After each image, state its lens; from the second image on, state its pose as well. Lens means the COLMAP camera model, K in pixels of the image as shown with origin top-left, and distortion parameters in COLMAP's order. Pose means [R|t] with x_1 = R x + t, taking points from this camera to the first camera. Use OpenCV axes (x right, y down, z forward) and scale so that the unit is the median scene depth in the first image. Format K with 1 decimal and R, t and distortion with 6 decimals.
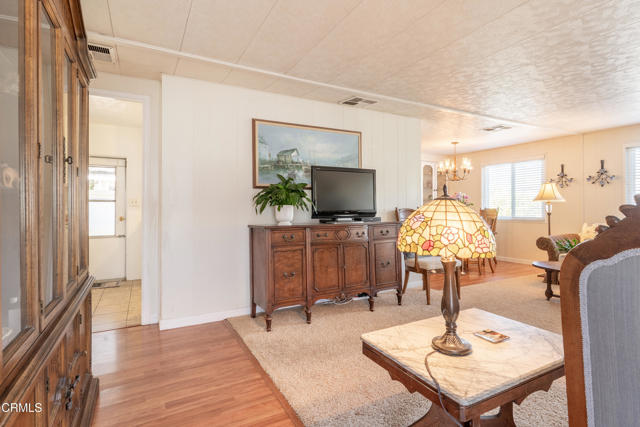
lens RADIAL K [[321.9, 0, 318.9], [0, 321.9, 209.6], [0, 0, 1]] dist [-0.004361, 0.000125]
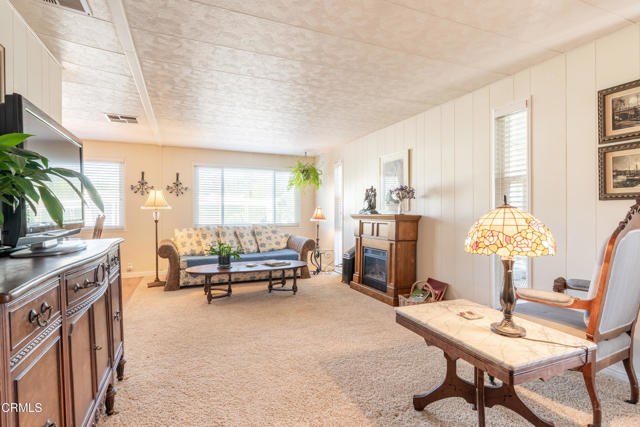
lens RADIAL K [[321.9, 0, 319.1], [0, 321.9, 216.9], [0, 0, 1]] dist [-0.004361, 0.000125]
pose [[0.098525, -0.009506, 0.995089, -0.223542], [0.009252, 0.999920, 0.008636, -0.003996], [-0.995092, 0.008356, 0.098605, 0.417342]]
